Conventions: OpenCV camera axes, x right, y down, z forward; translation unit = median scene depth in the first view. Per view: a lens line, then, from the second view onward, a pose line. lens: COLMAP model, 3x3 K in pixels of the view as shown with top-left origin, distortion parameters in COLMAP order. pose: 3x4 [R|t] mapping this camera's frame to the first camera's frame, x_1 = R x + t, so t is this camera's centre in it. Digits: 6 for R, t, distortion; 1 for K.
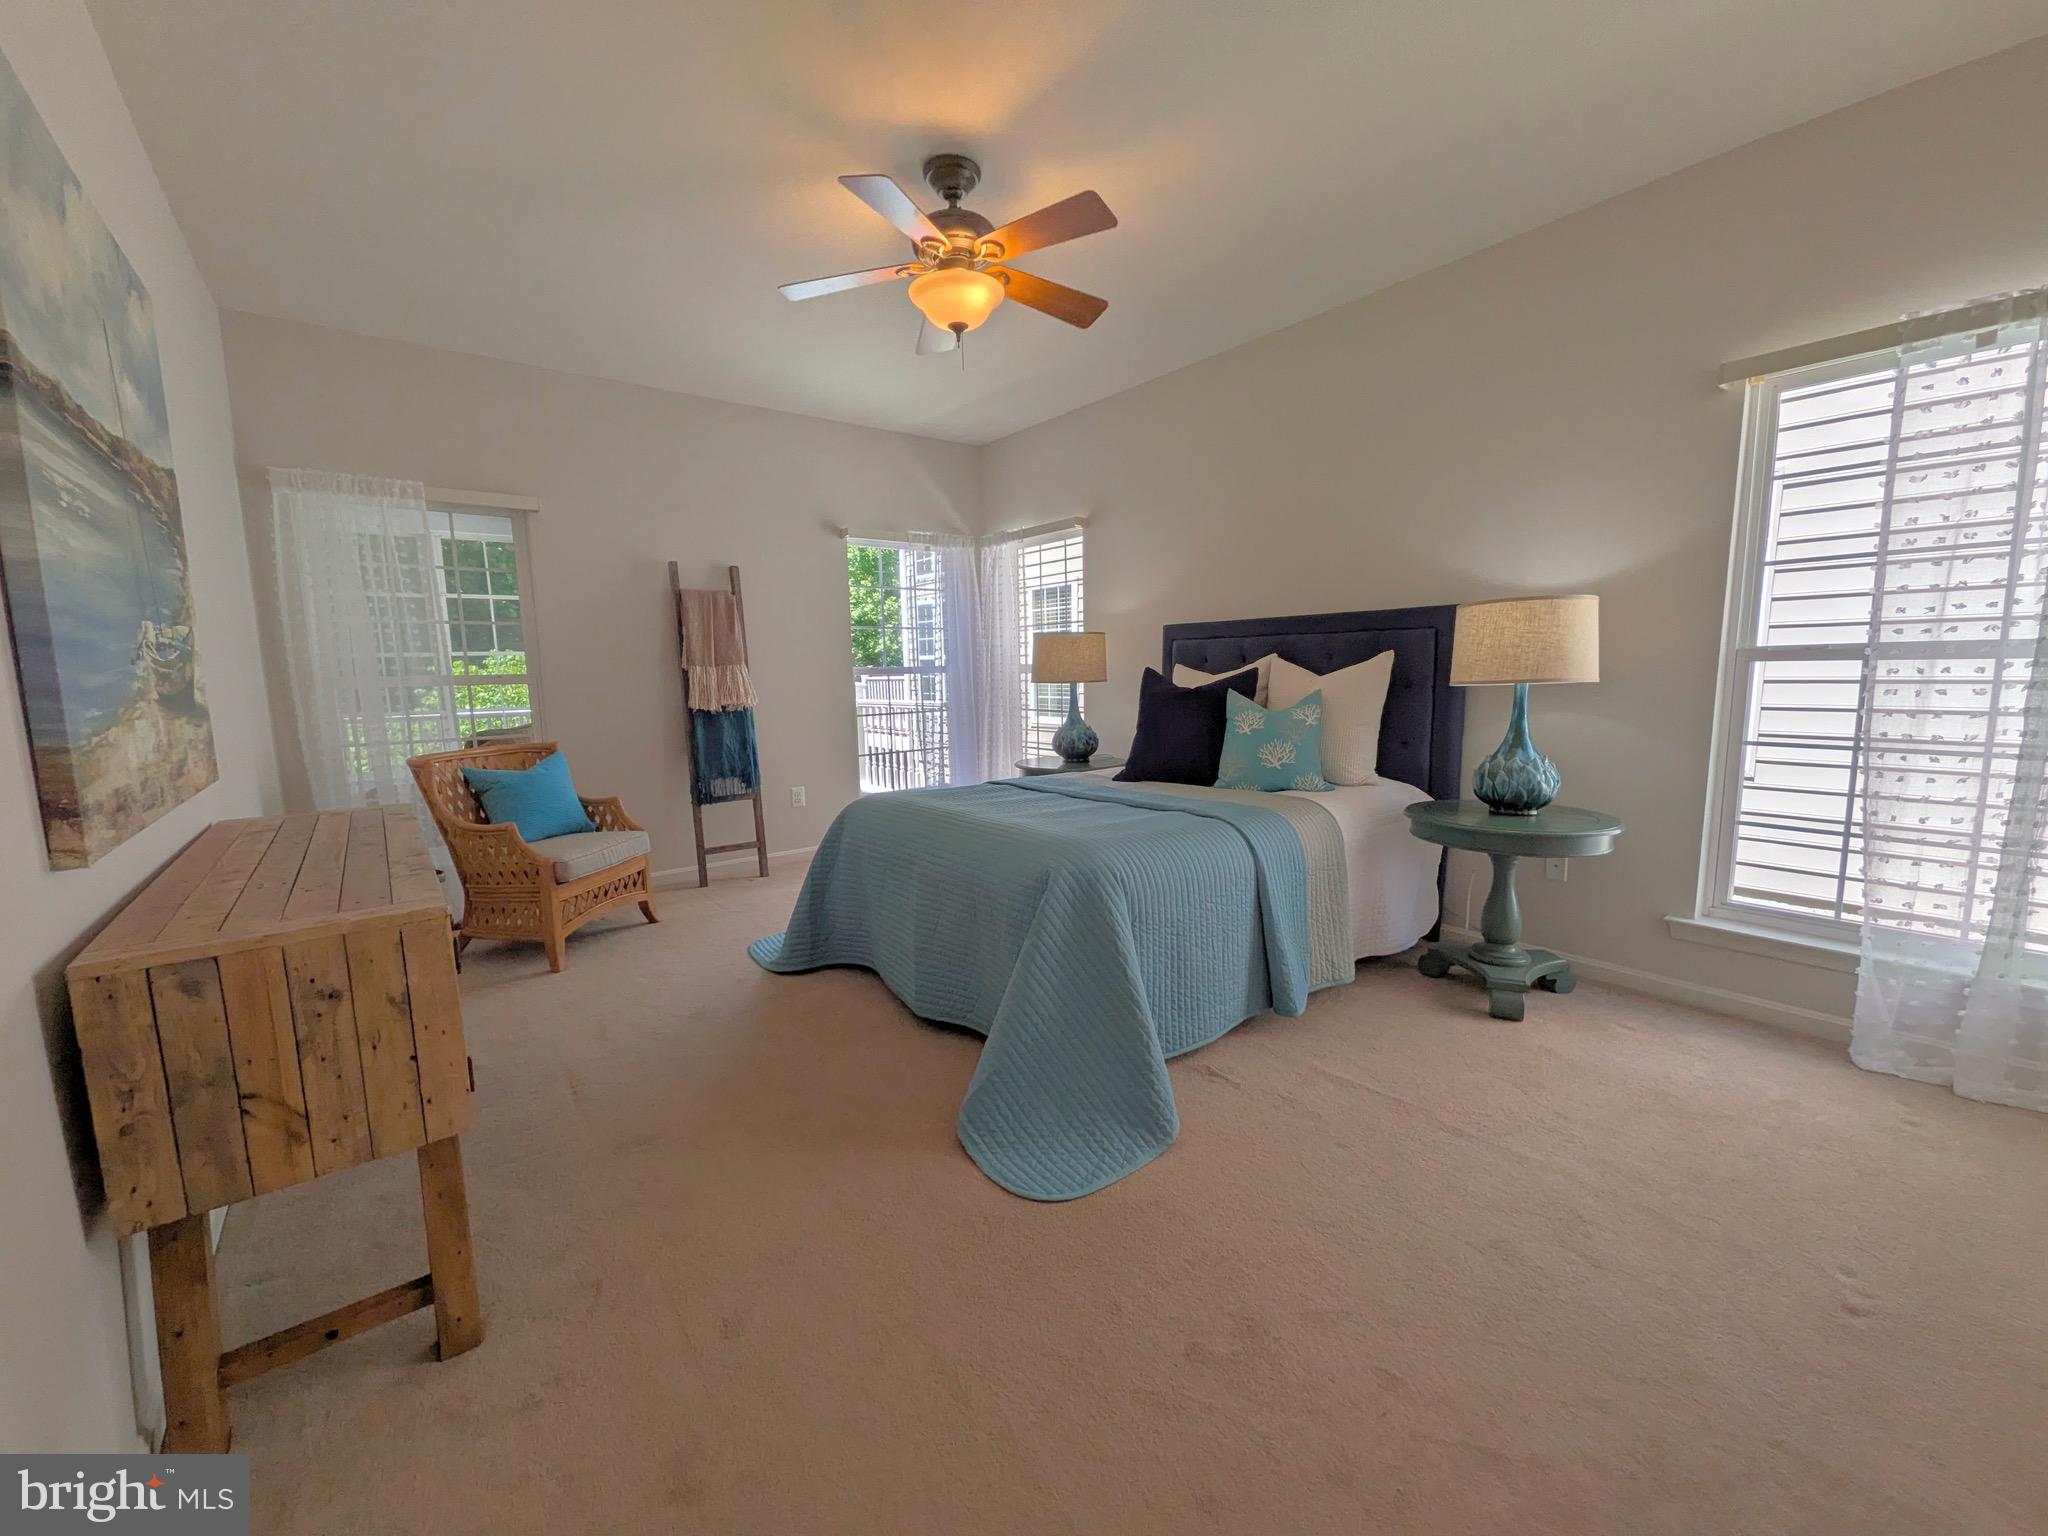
lens RADIAL K [[804.7, 0, 1015.3], [0, 804.7, 772.2], [0, 0, 1]] dist [0.008368, -0.004048]
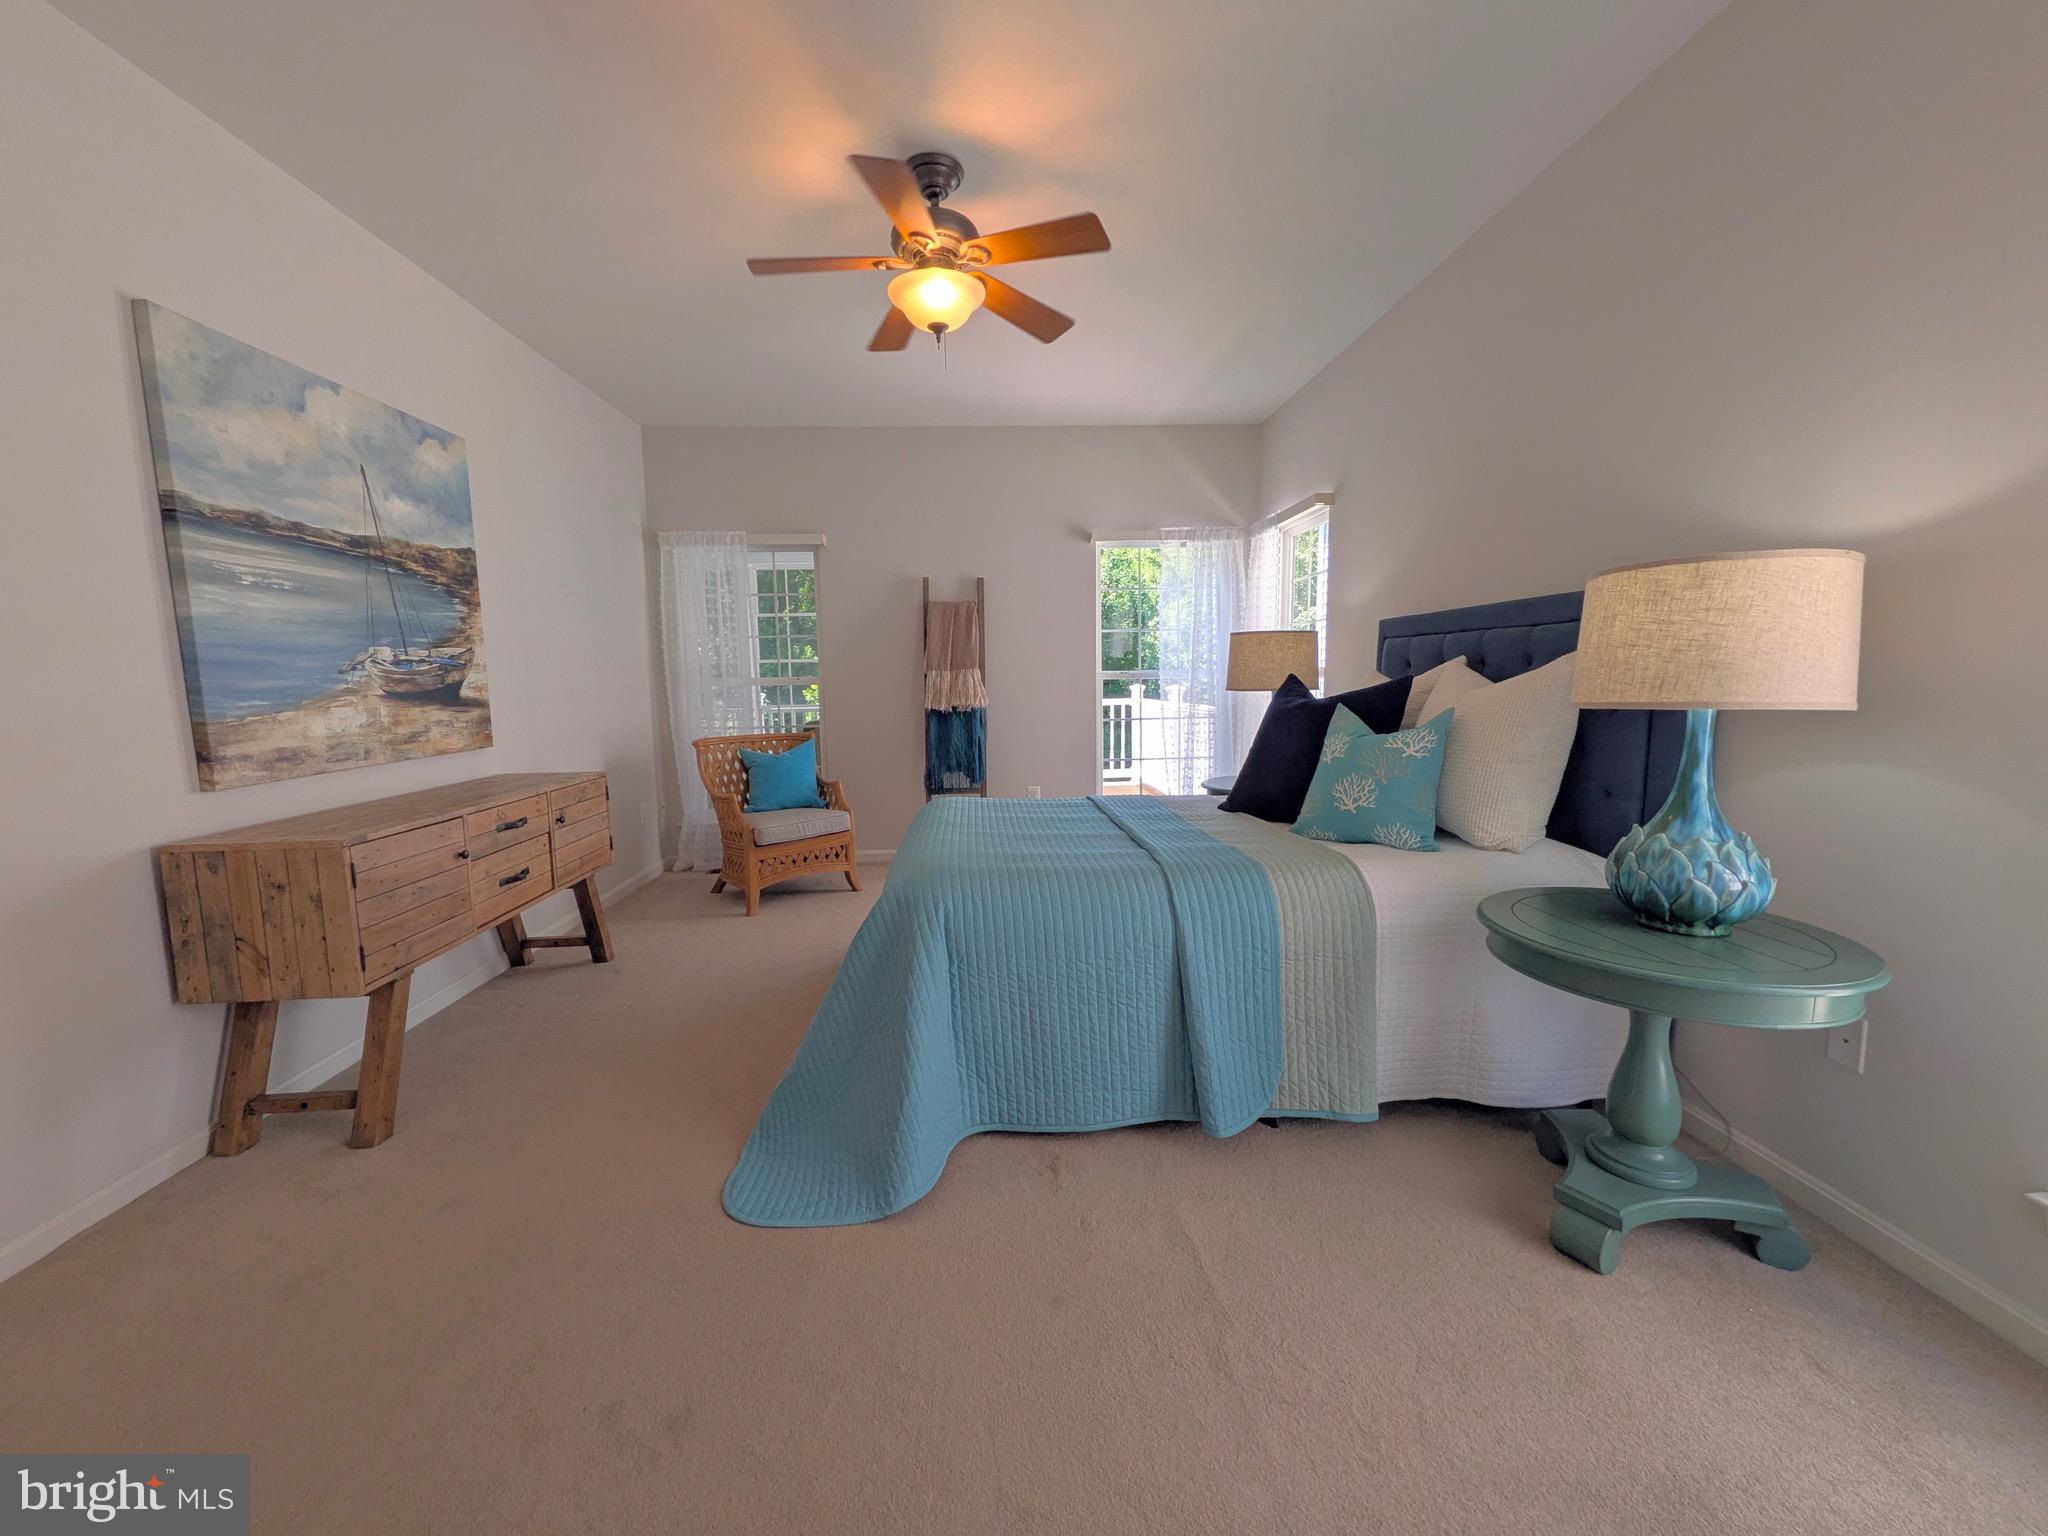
lens RADIAL K [[808.1, 0, 1018.1], [0, 808.1, 768.1], [0, 0, 1]] dist [0.006716, -0.000738]
pose [[0.818813, 0.071351, -0.569608, 0.427927], [-0.074112, 0.997081, 0.018360, -0.031387], [0.569256, 0.027182, 0.821711, 0.182195]]
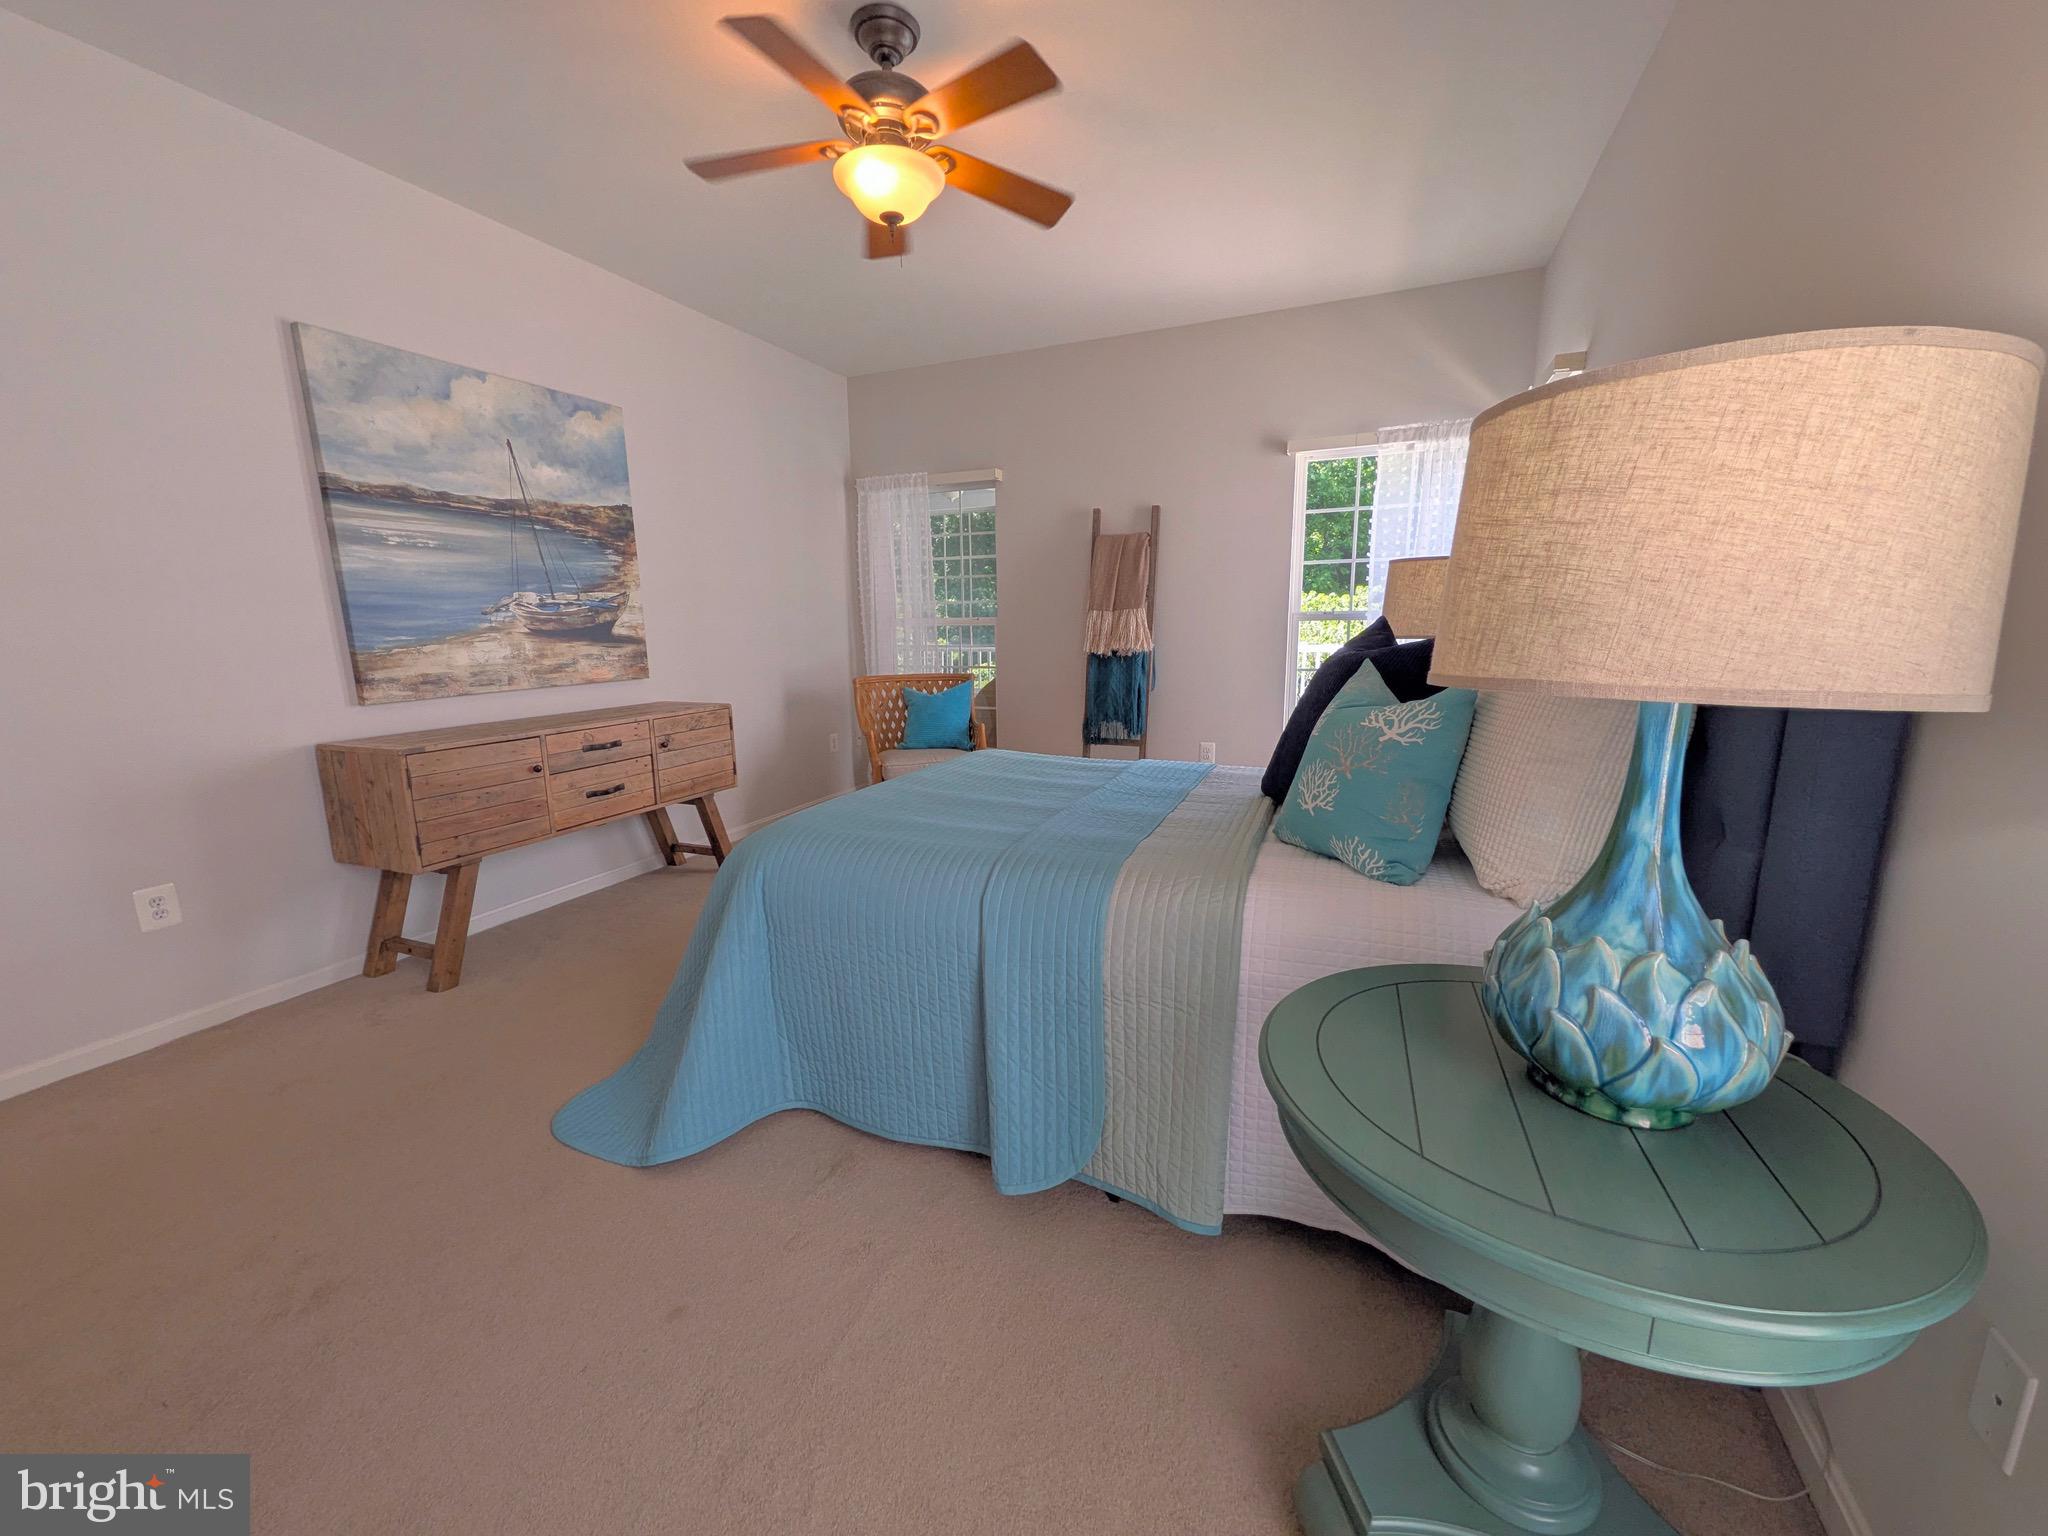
lens RADIAL K [[809.1, 0, 1018.0], [0, 809.1, 768.3], [0, 0, 1]] dist [-0.000641, 0.006494]
pose [[0.484503, 0.170319, -0.858049, 0.592080], [-0.109743, 0.984948, 0.133541, -0.073299], [0.867879, 0.029464, 0.495902, 0.494879]]
